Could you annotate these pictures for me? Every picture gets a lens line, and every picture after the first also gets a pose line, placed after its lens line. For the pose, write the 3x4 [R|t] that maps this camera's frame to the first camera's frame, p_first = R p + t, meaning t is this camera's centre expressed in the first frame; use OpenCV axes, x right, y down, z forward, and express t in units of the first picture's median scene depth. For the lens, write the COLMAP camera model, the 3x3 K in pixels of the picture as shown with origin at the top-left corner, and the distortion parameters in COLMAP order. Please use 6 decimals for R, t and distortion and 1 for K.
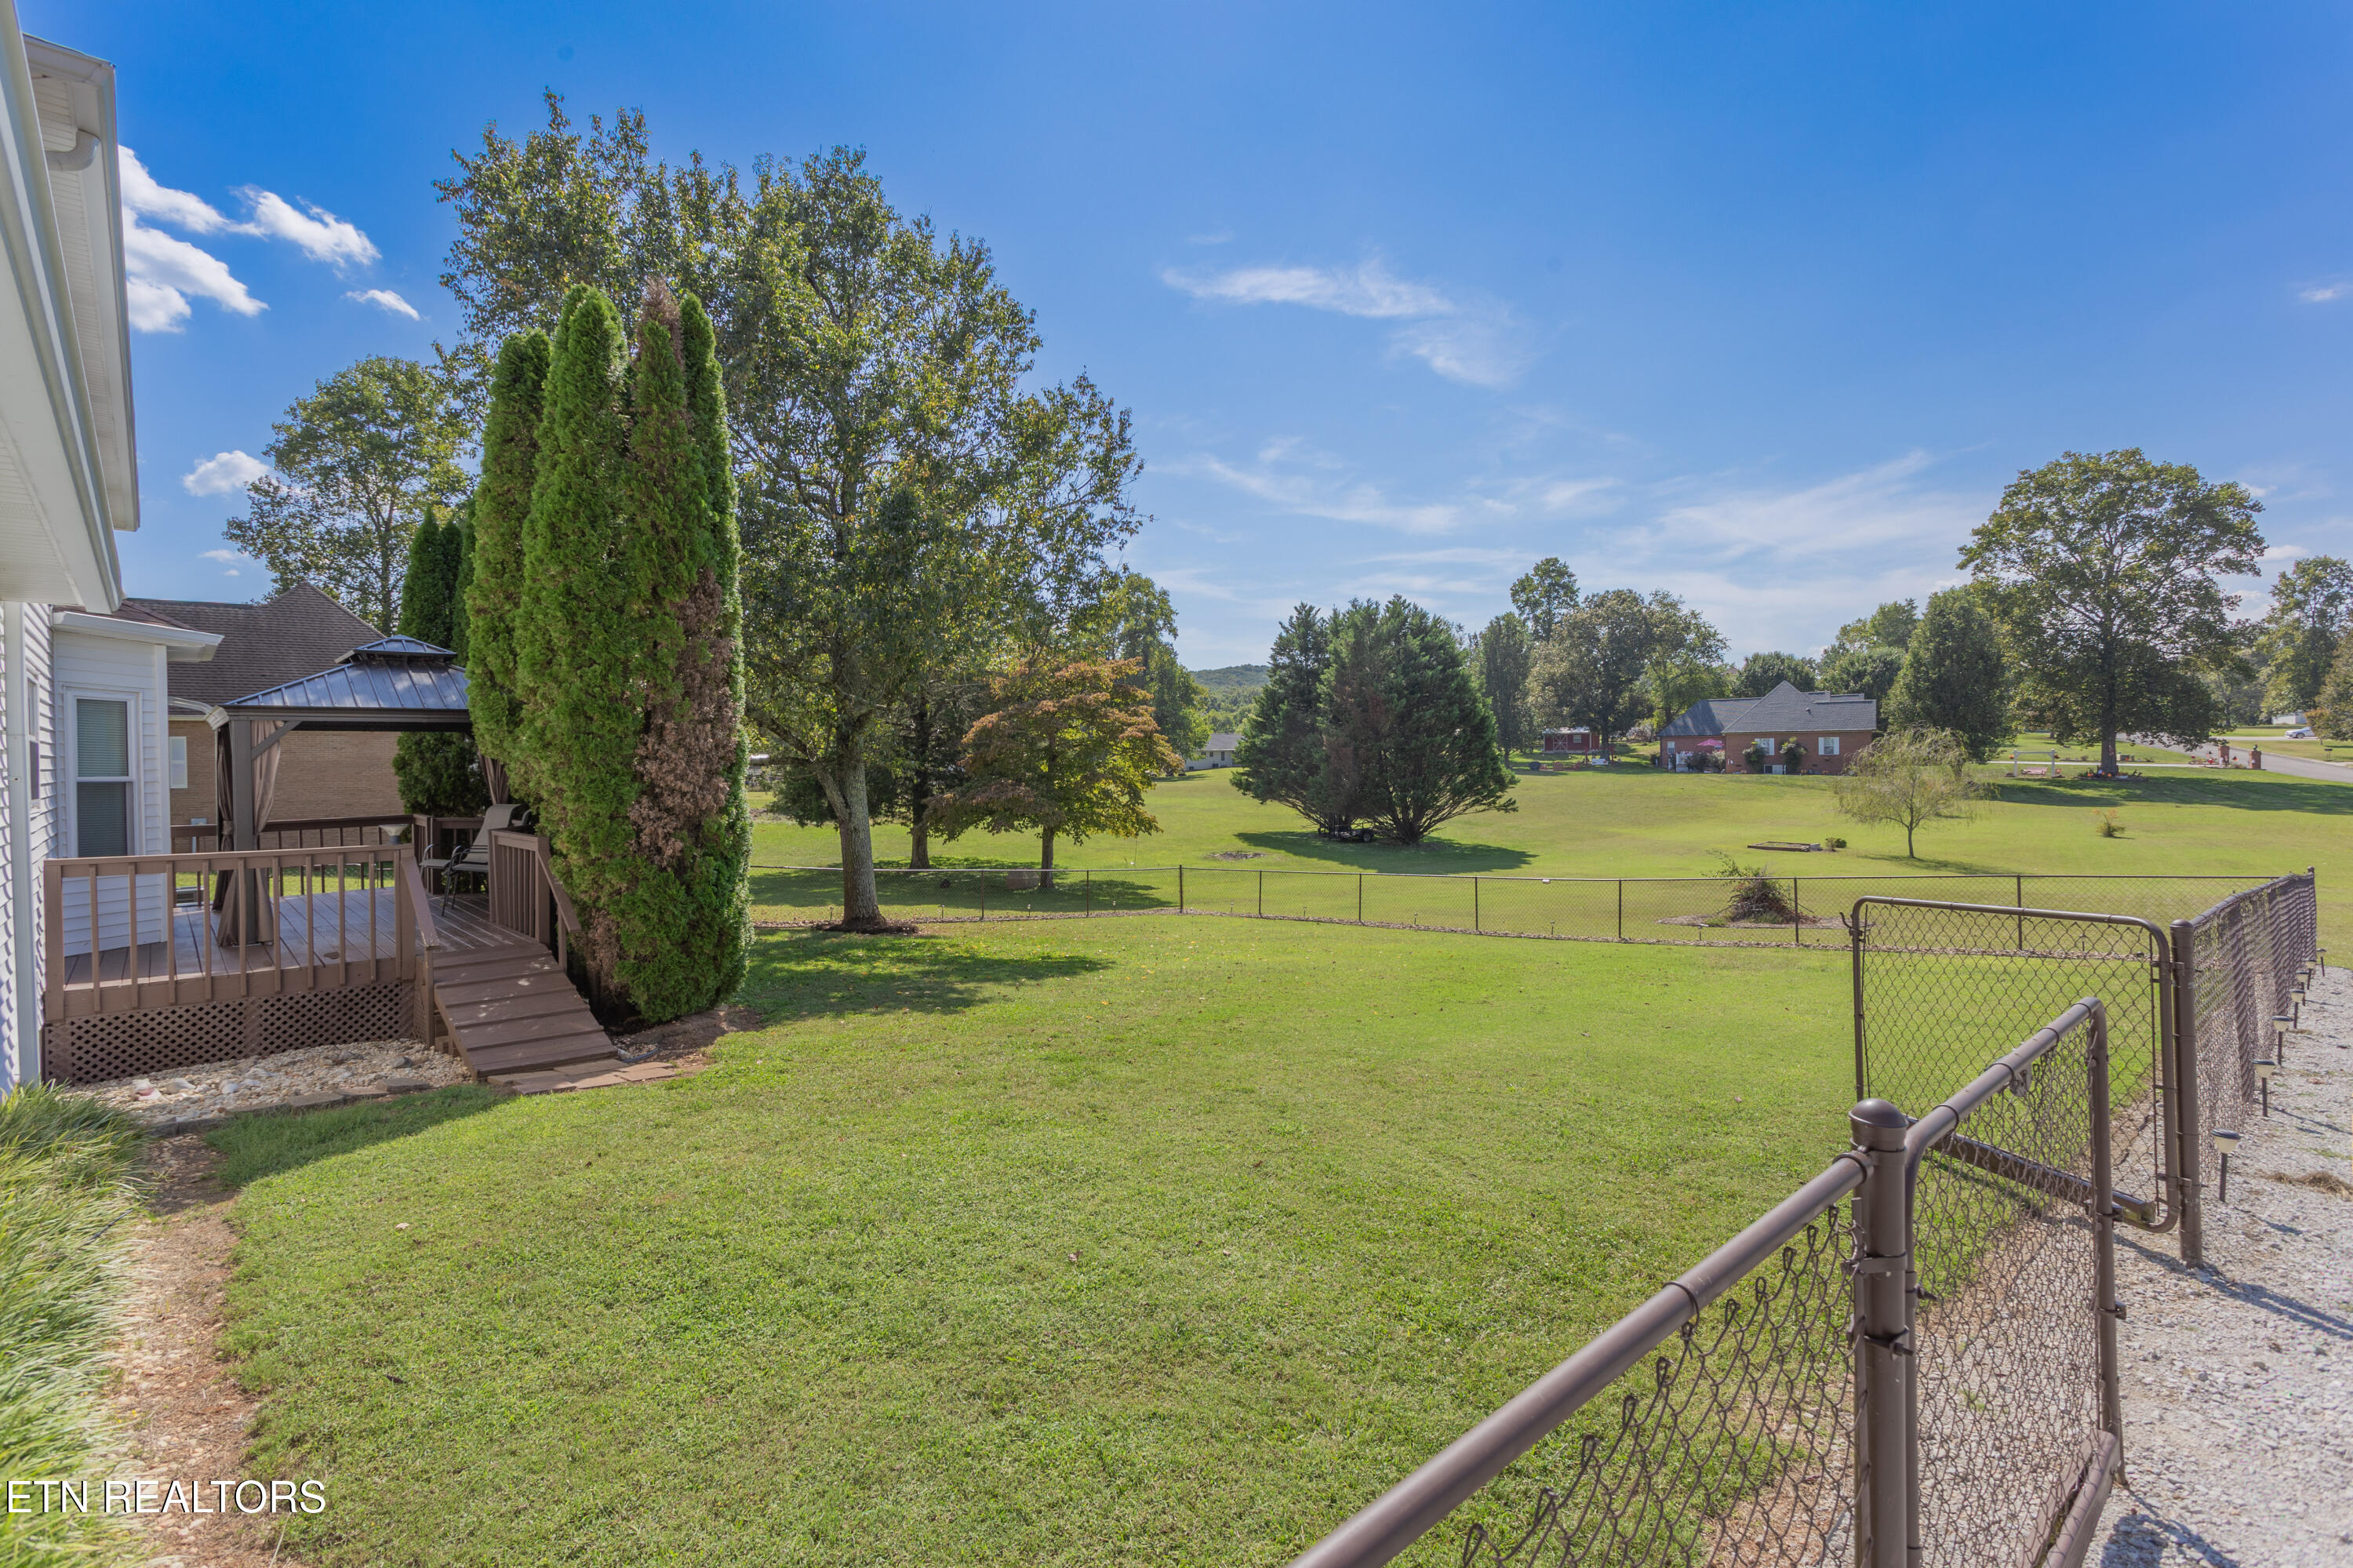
lens RADIAL K [[995.6, 0, 1206.5], [0, 995.6, 732.1], [0, 0, 1]] dist [-0.002169, -0.000146]
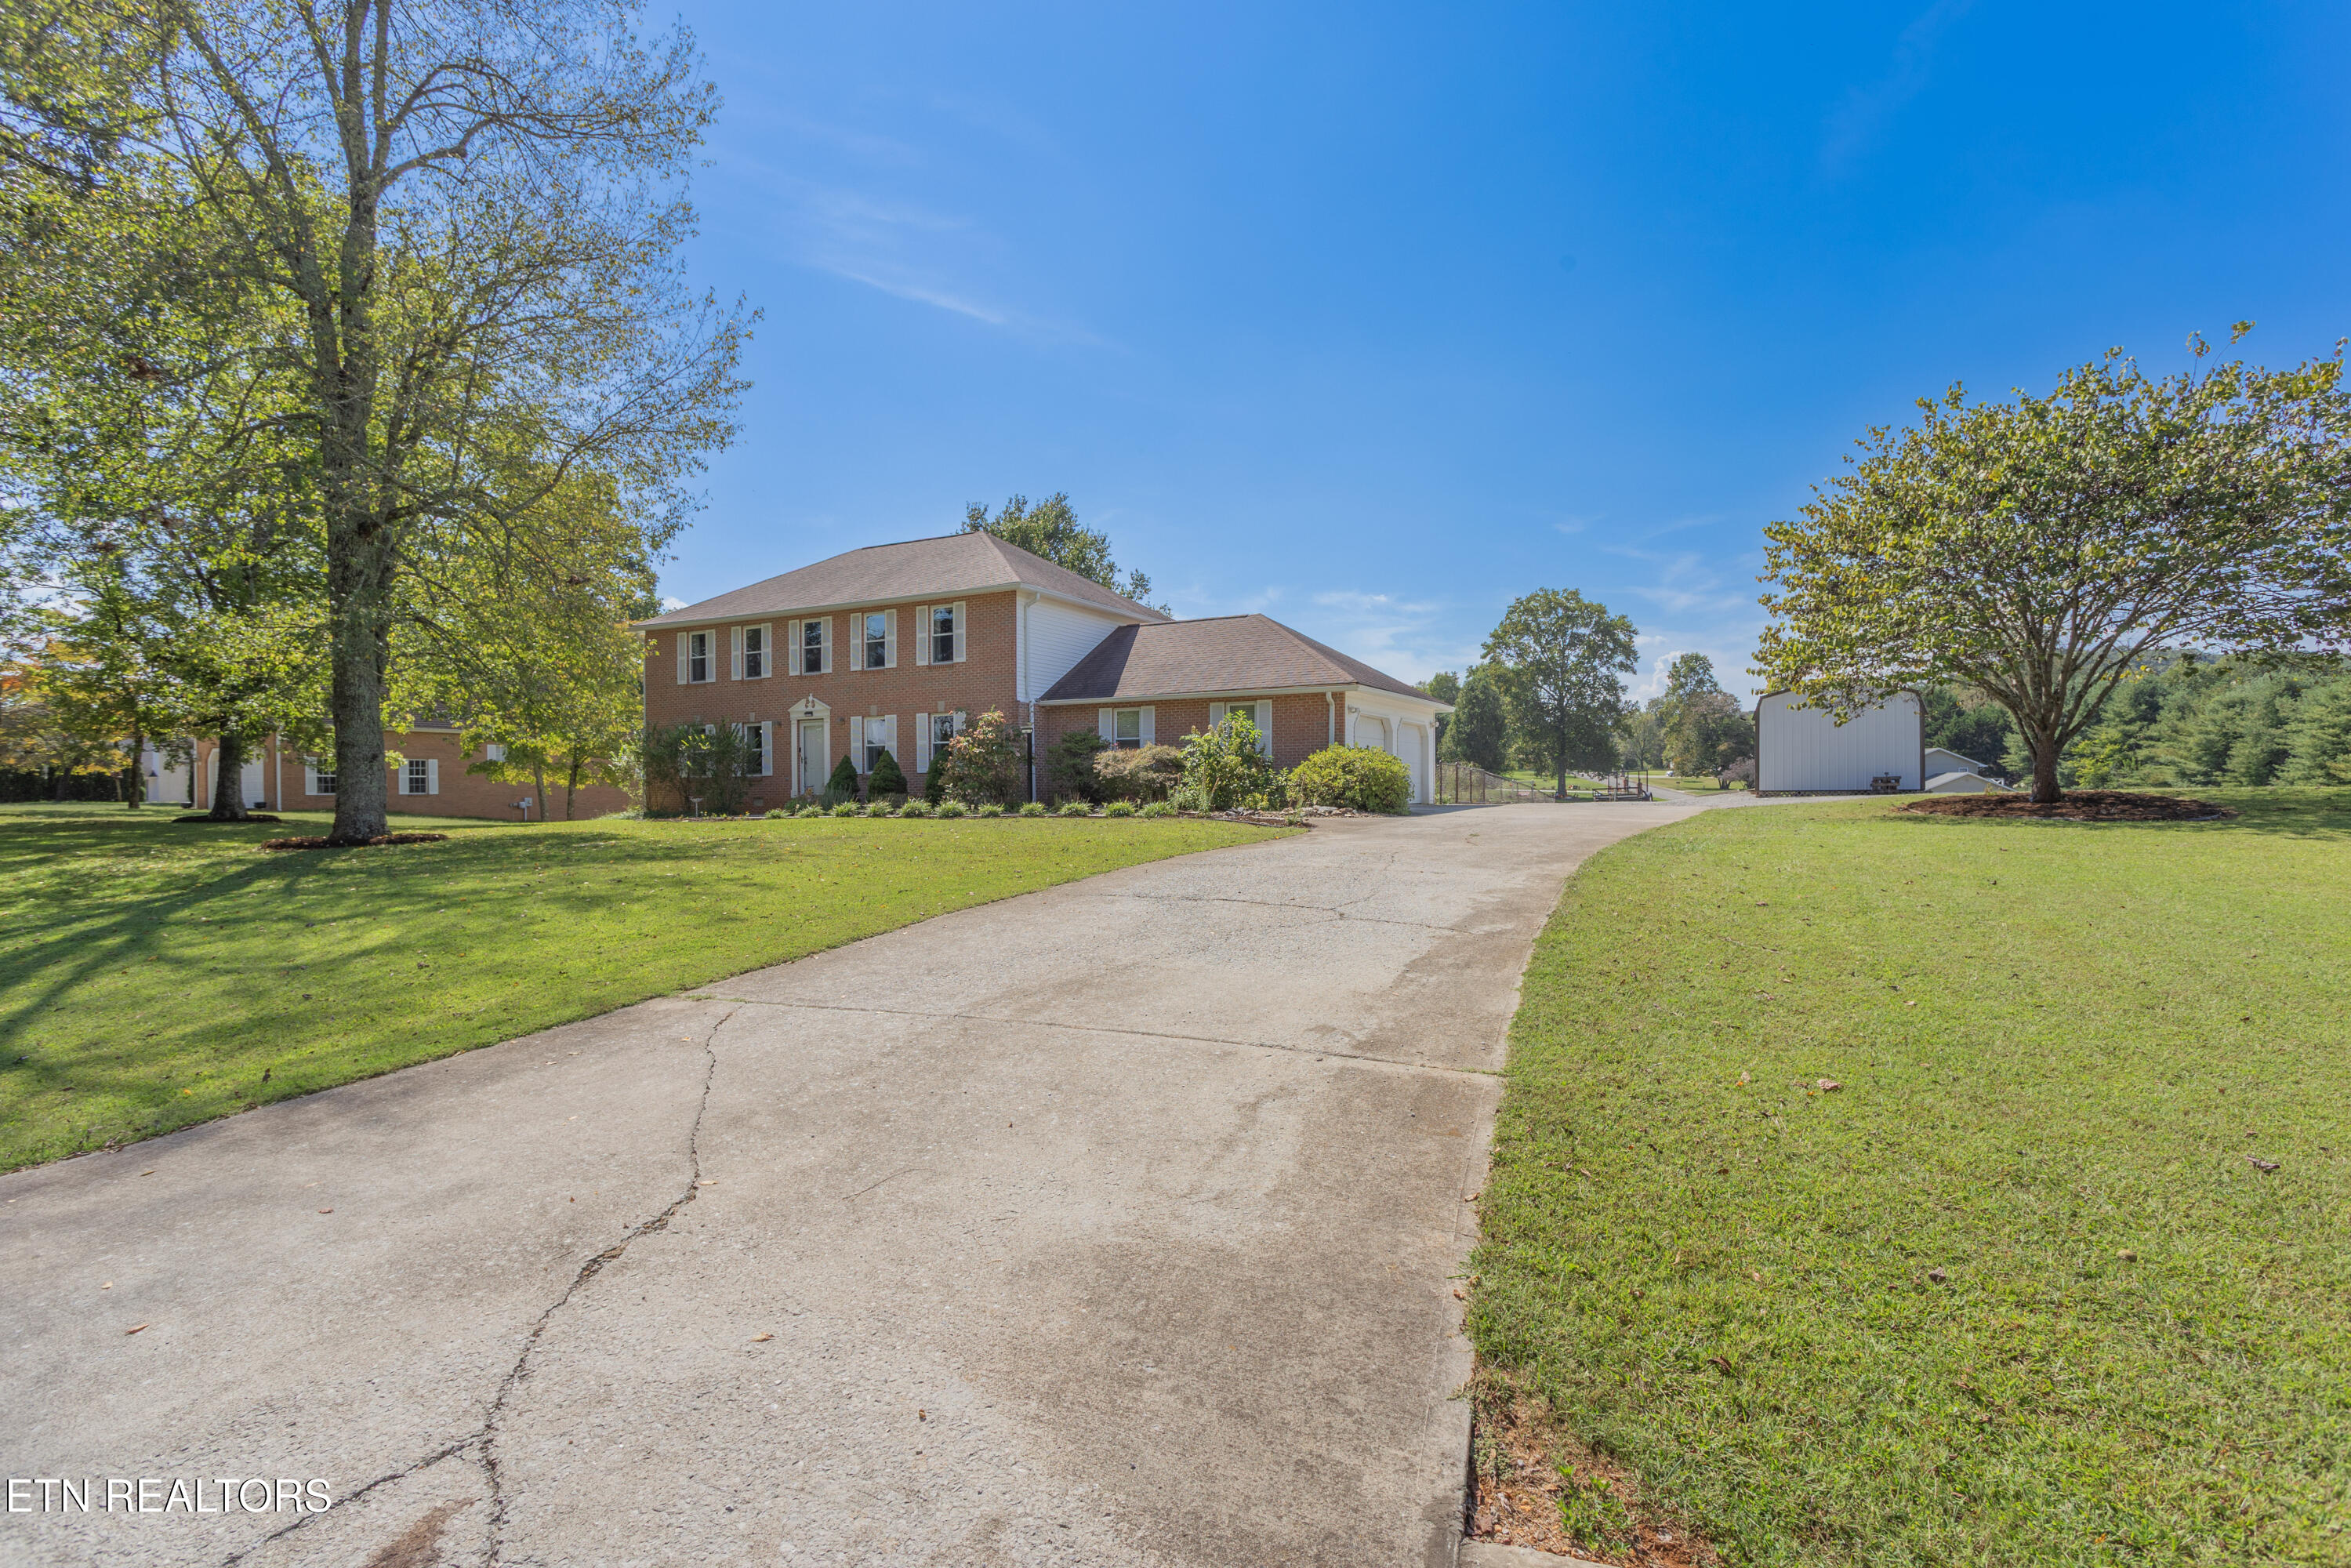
lens RADIAL K [[1155.3, 0, 1167.4], [0, 1155.3, 751.6], [0, 0, 1]] dist [0.004558, 0.000329]
pose [[0.931630, 0.018527, 0.362935, -0.292058], [-0.012085, 0.999727, -0.020012, 0.014464], [-0.363207, 0.014257, 0.931599, -0.416139]]
